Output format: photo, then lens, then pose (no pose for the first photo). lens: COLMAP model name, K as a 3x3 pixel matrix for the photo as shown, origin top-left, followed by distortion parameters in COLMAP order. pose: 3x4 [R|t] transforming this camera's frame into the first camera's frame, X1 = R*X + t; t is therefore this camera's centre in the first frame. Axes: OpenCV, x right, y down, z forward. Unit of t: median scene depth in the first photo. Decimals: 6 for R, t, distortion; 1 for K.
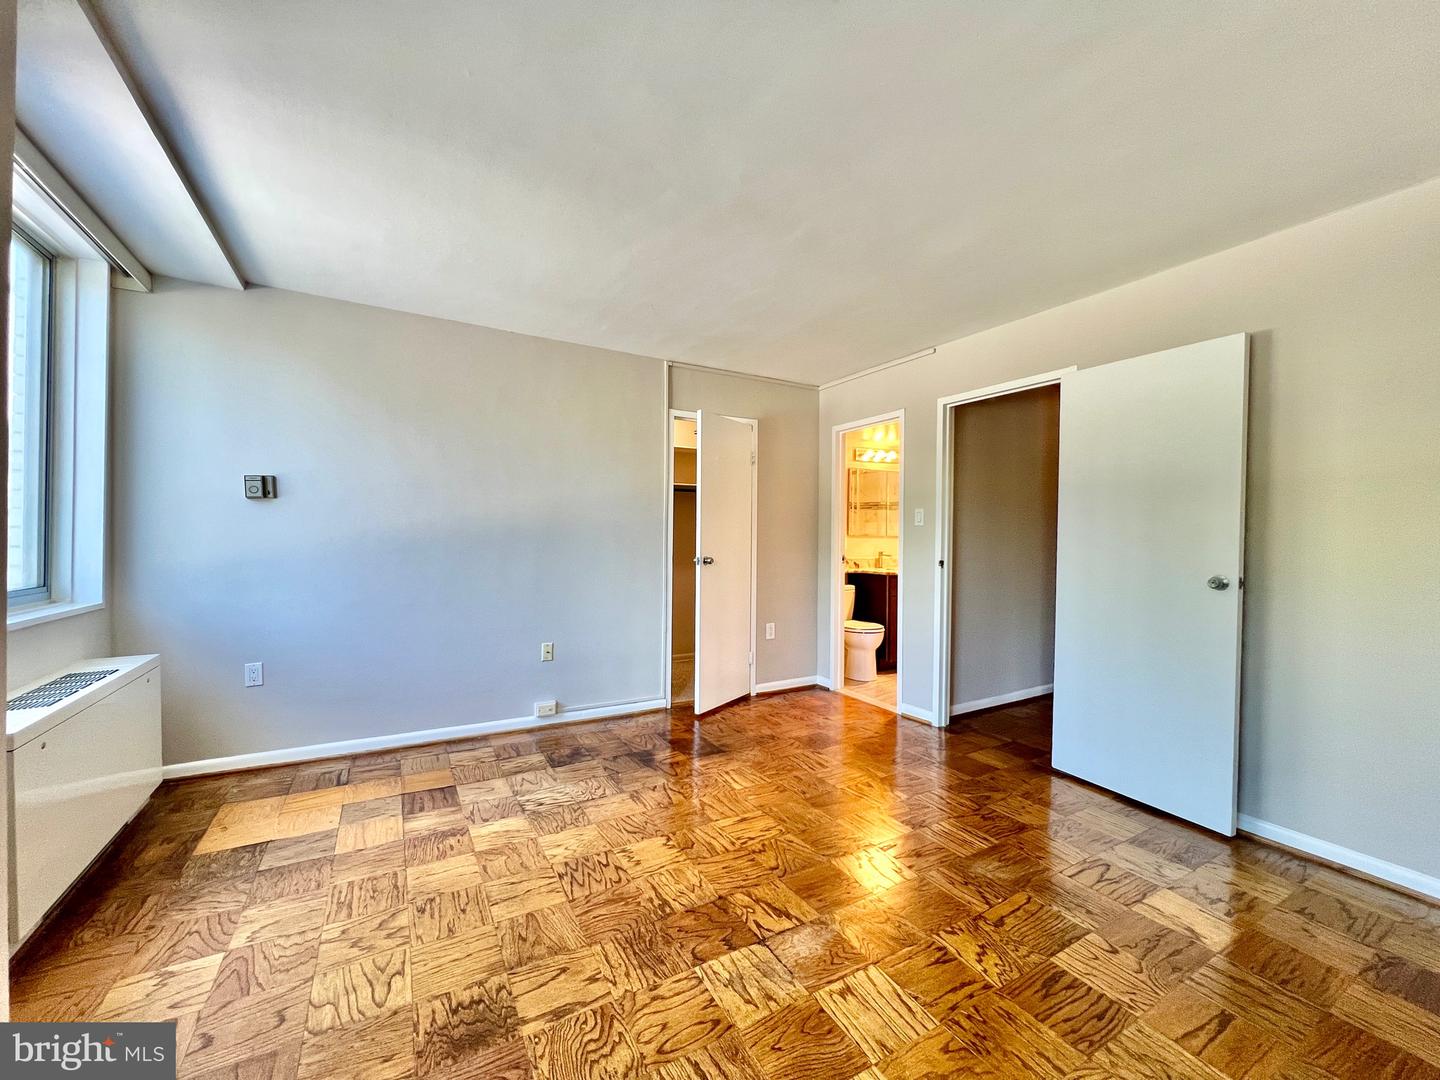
lens RADIAL K [[575.5, 0, 716.1], [0, 575.5, 537.0], [0, 0, 1]] dist [-0.002426, -0.000107]
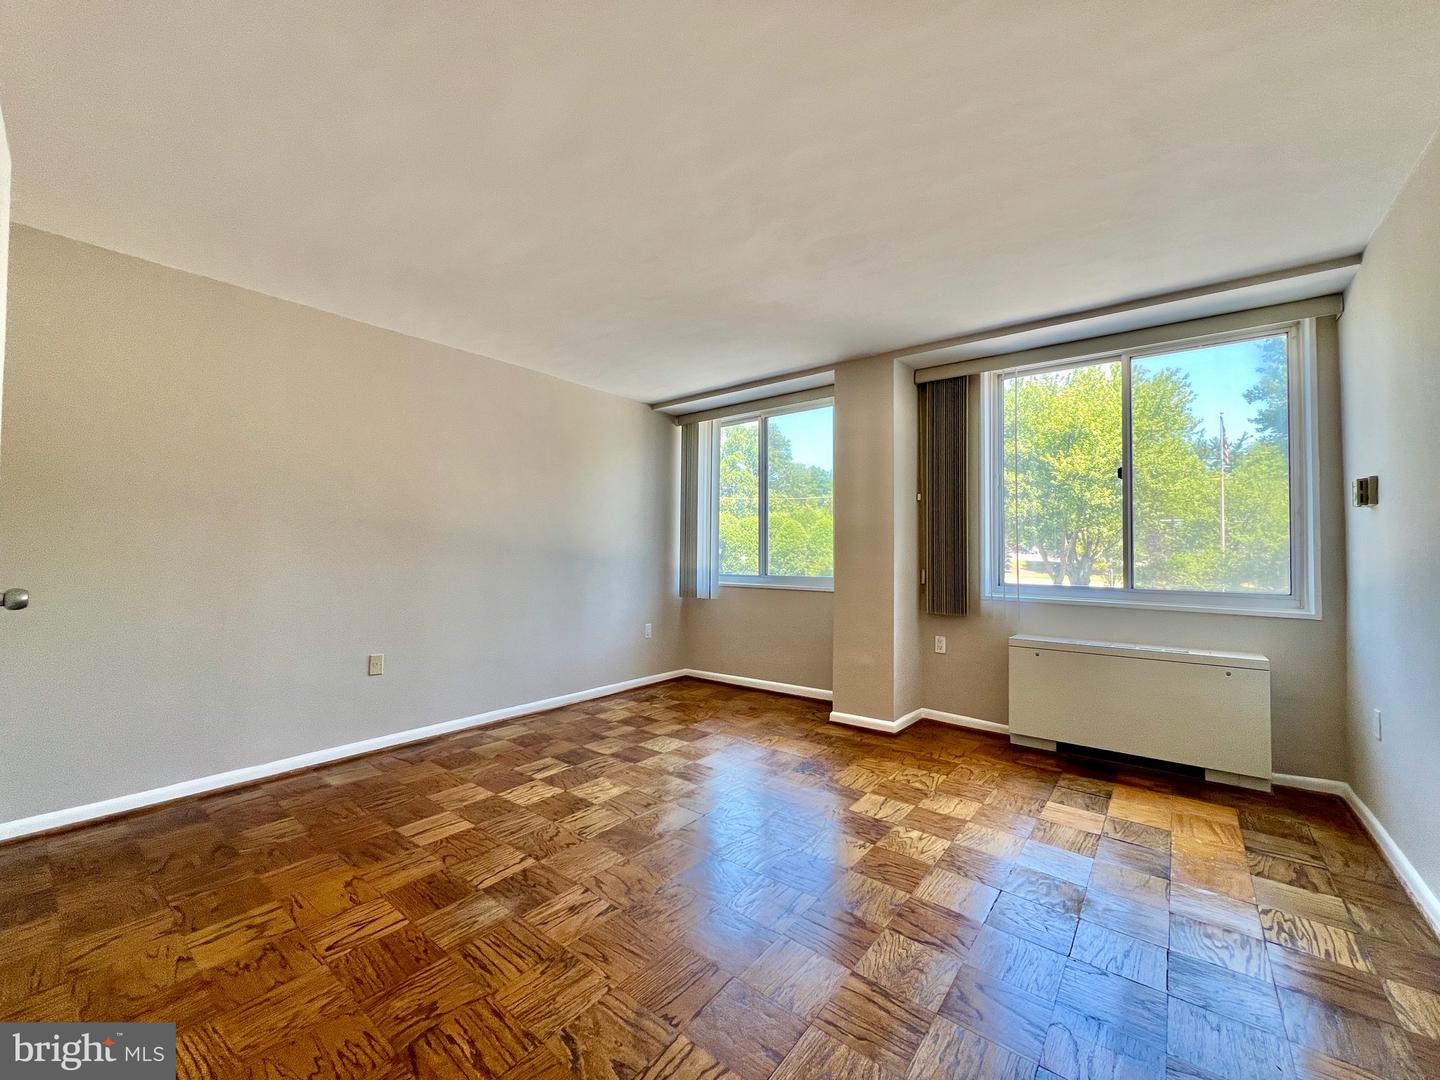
lens RADIAL K [[575.5, 0, 714.8], [0, 575.5, 539.0], [0, 0, 1]] dist [-0.002426, -0.000107]
pose [[-0.928418, -0.028549, -0.370439, 0.365096], [-0.020324, 0.999453, -0.026090, 0.018696], [0.370982, -0.016693, -0.928490, 1.405614]]
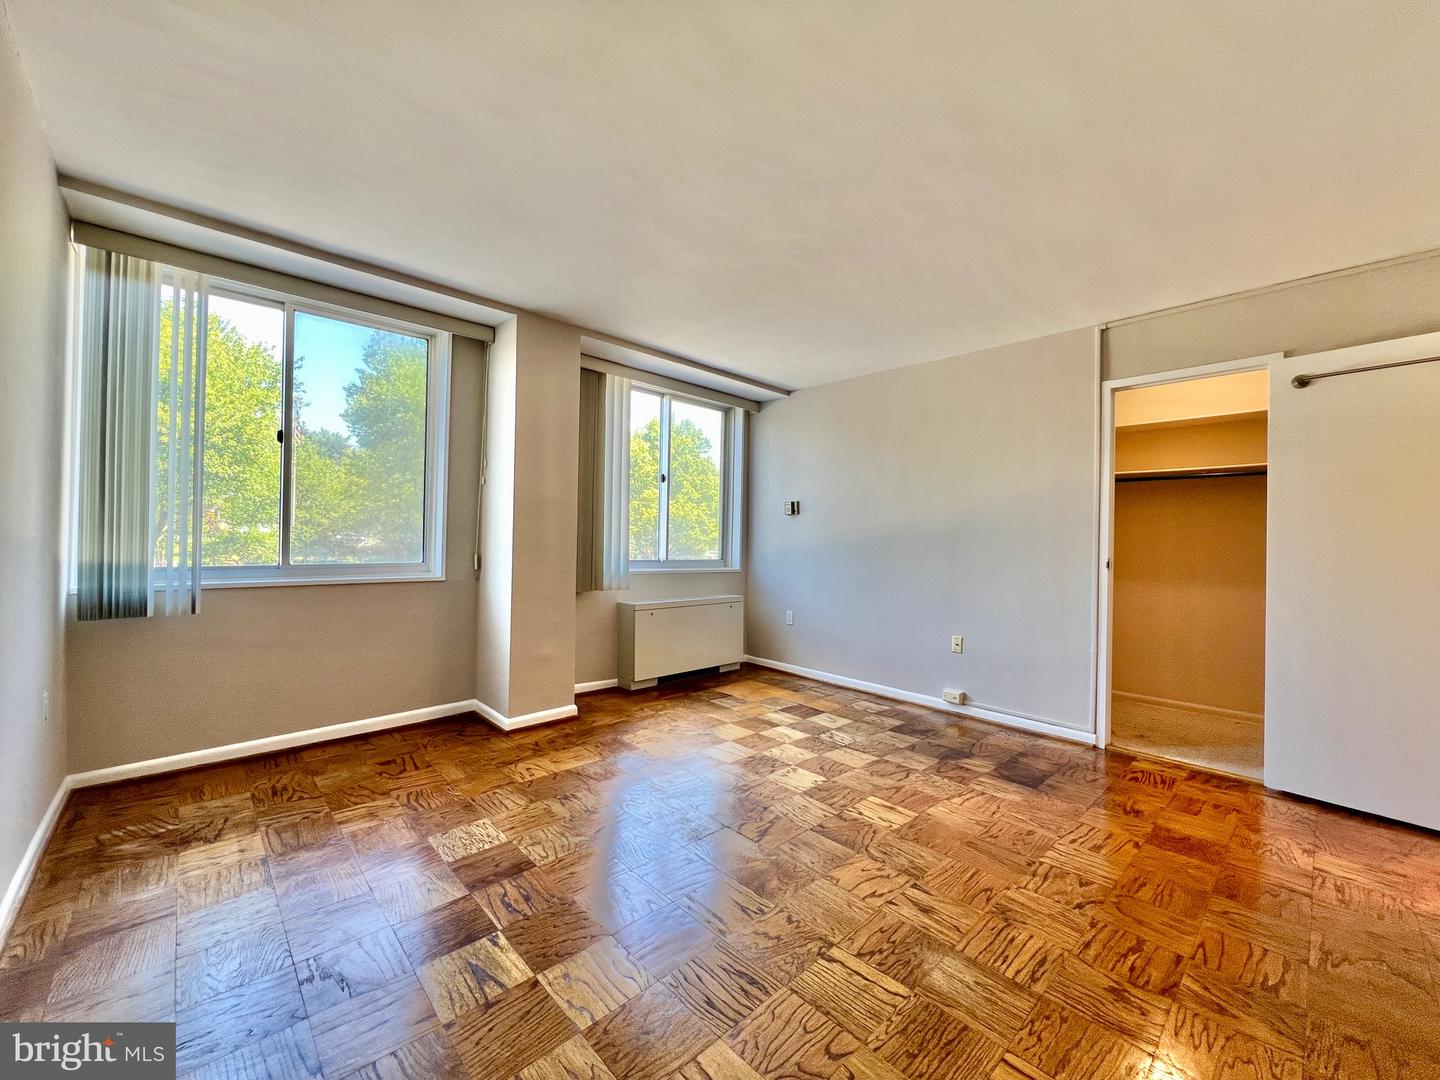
lens RADIAL K [[575.5, 0, 718.1], [0, 575.5, 533.2], [0, 0, 1]] dist [-0.002426, -0.000107]
pose [[0.236280, -0.019185, -0.971496, 0.812603], [-0.018734, 0.999529, -0.024295, 0.032513], [0.971504, 0.023941, 0.235810, 0.381977]]
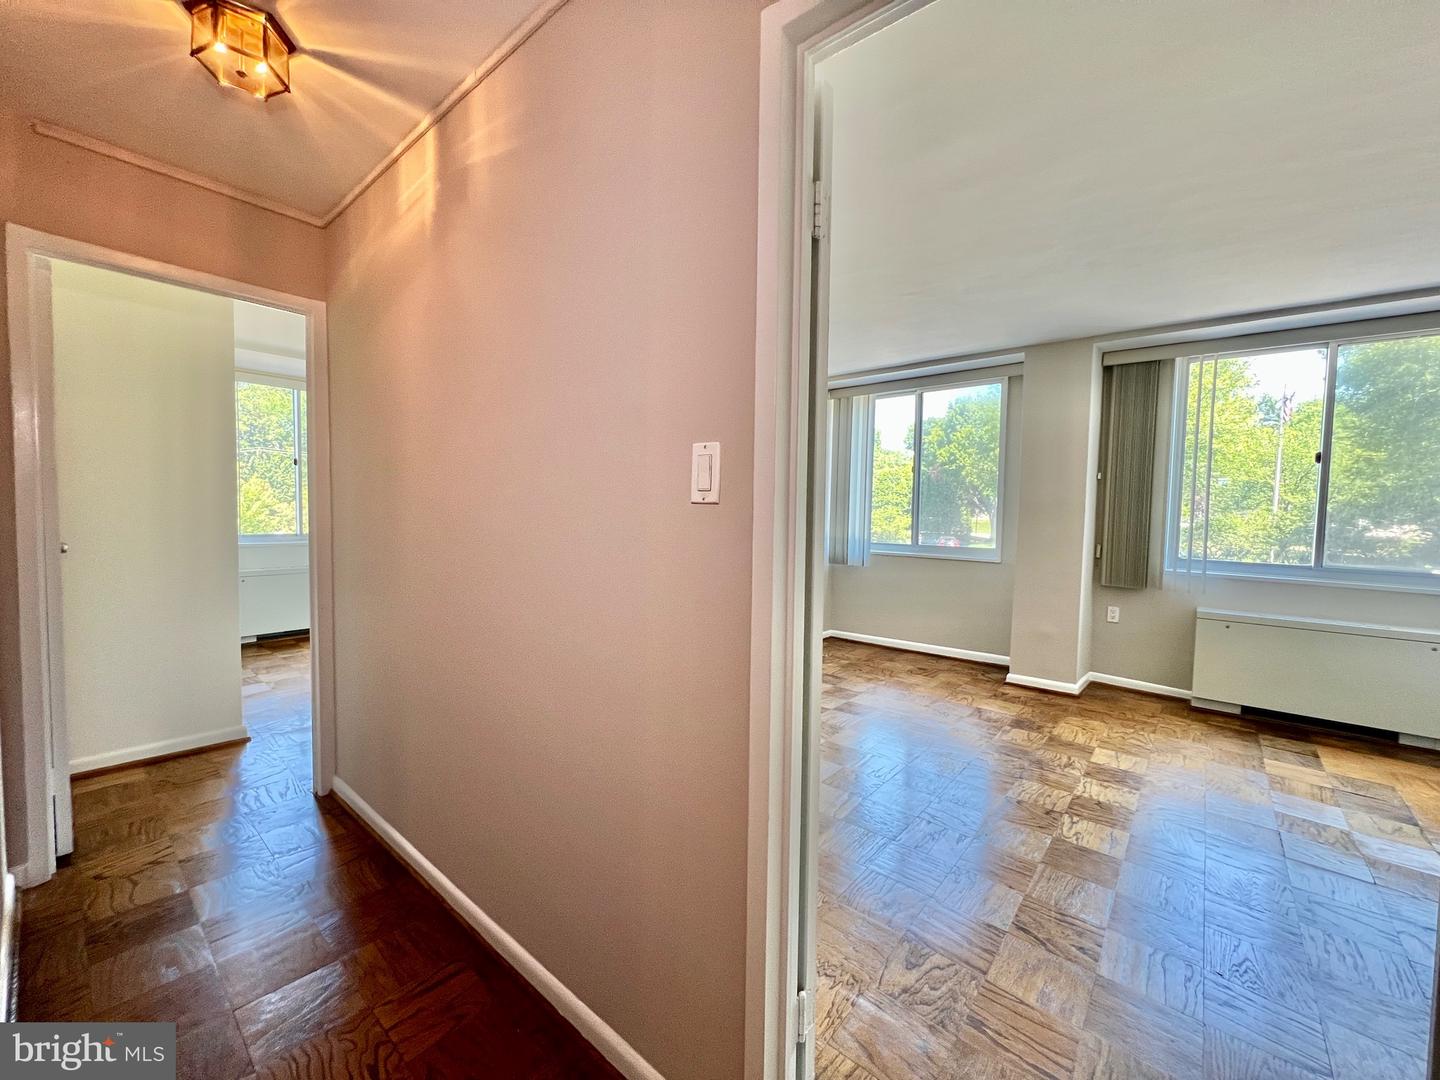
lens RADIAL K [[576.6, 0, 714.4], [0, 576.6, 539.8], [0, 0, 1]] dist [-0.006225, 0.001926]
pose [[-0.940248, -0.009259, -0.340363, 0.806077], [-0.029798, 0.998032, 0.055167, -0.017236], [0.339183, 0.062013, -0.938674, 1.352153]]
